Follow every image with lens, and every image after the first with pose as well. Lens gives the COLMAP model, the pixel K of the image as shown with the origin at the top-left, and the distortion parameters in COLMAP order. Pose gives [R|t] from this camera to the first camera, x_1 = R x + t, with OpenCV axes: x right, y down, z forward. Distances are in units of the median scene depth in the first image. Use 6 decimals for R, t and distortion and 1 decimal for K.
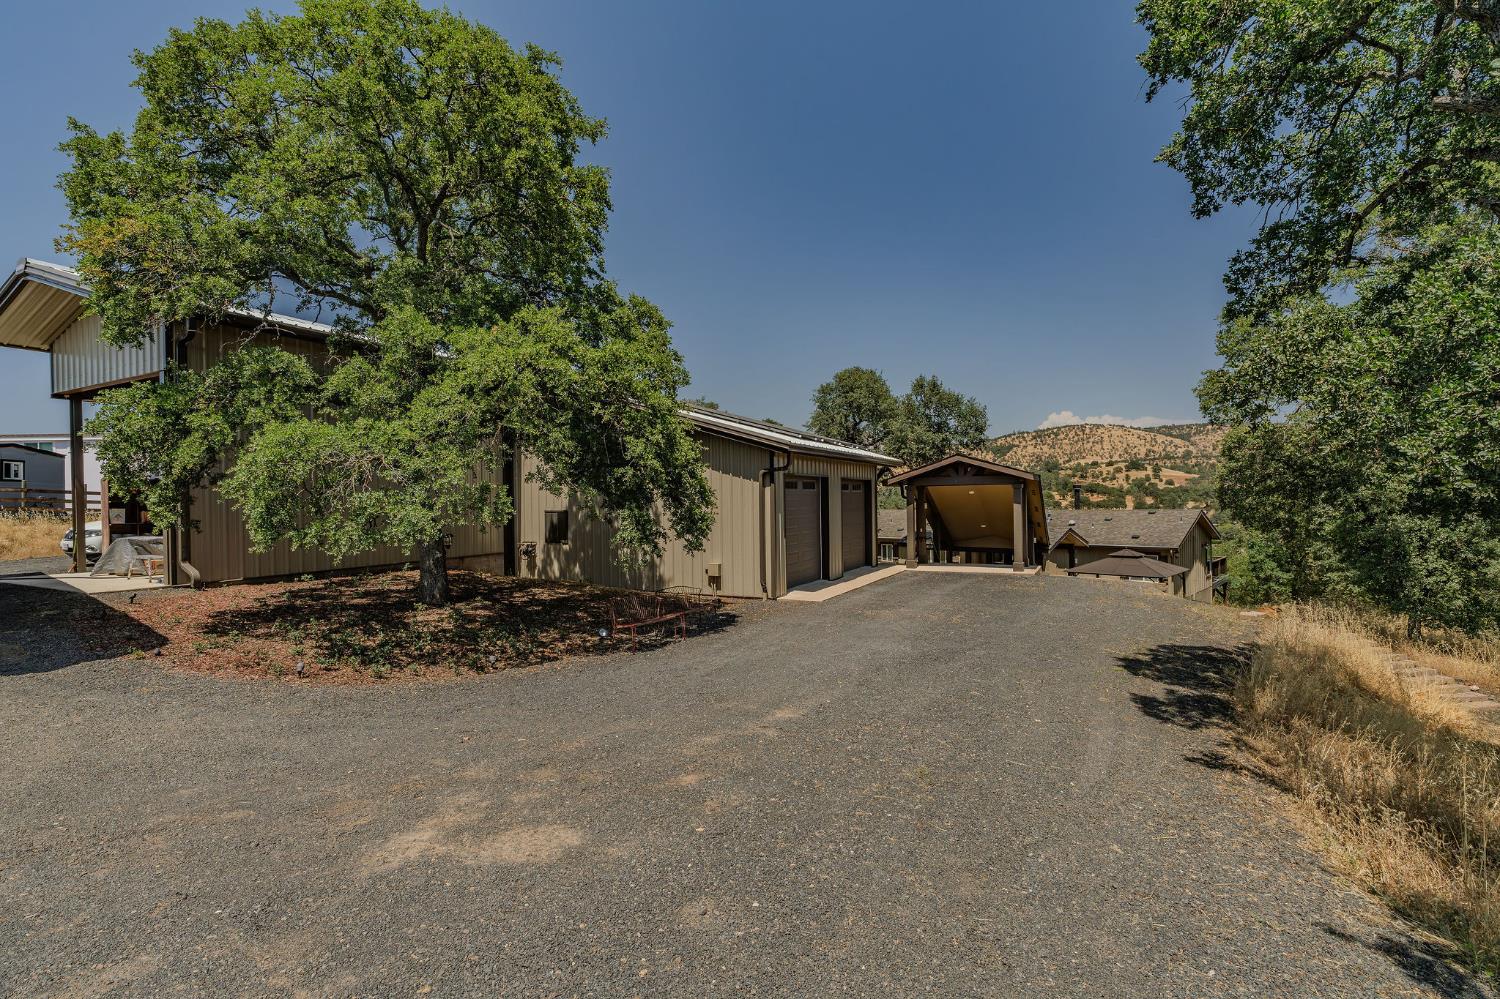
lens RADIAL K [[674.9, 0, 756.4], [0, 674.9, 501.6], [0, 0, 1]] dist [-0.001159, 0.000316]
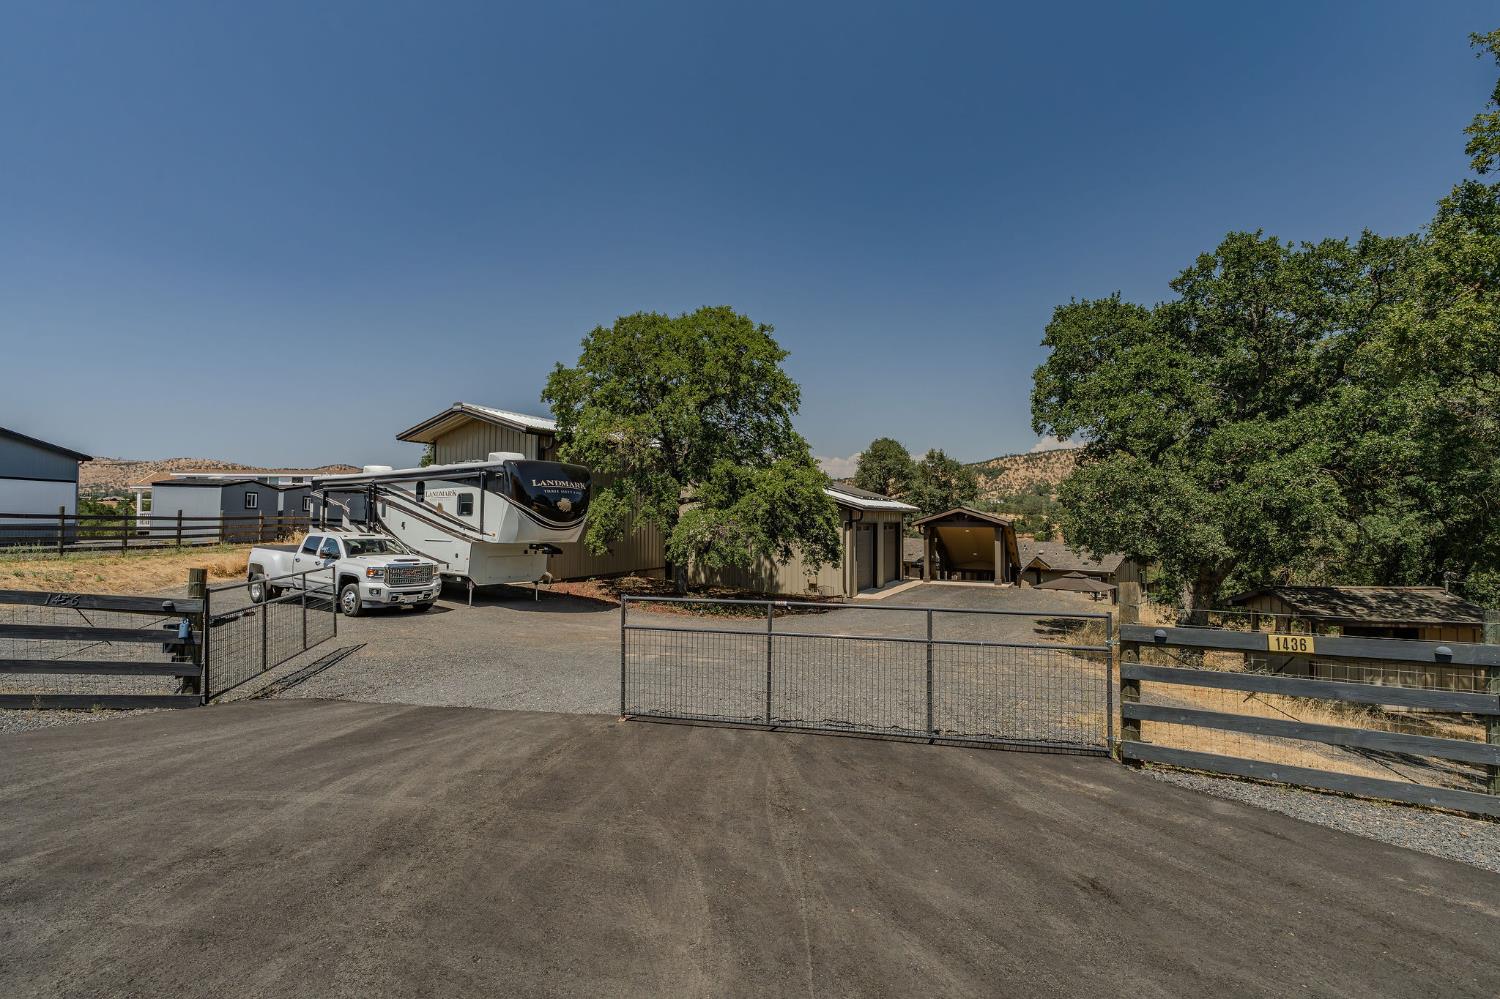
lens RADIAL K [[679.5, 0, 750.0], [0, 679.5, 499.5], [0, 0, 1]] dist [-0.001184, -0.000395]
pose [[0.999815, 0.018722, 0.004494, -0.168132], [-0.018582, 0.999398, -0.029311, -0.032253], [-0.005040, 0.029222, 0.999560, -0.496358]]
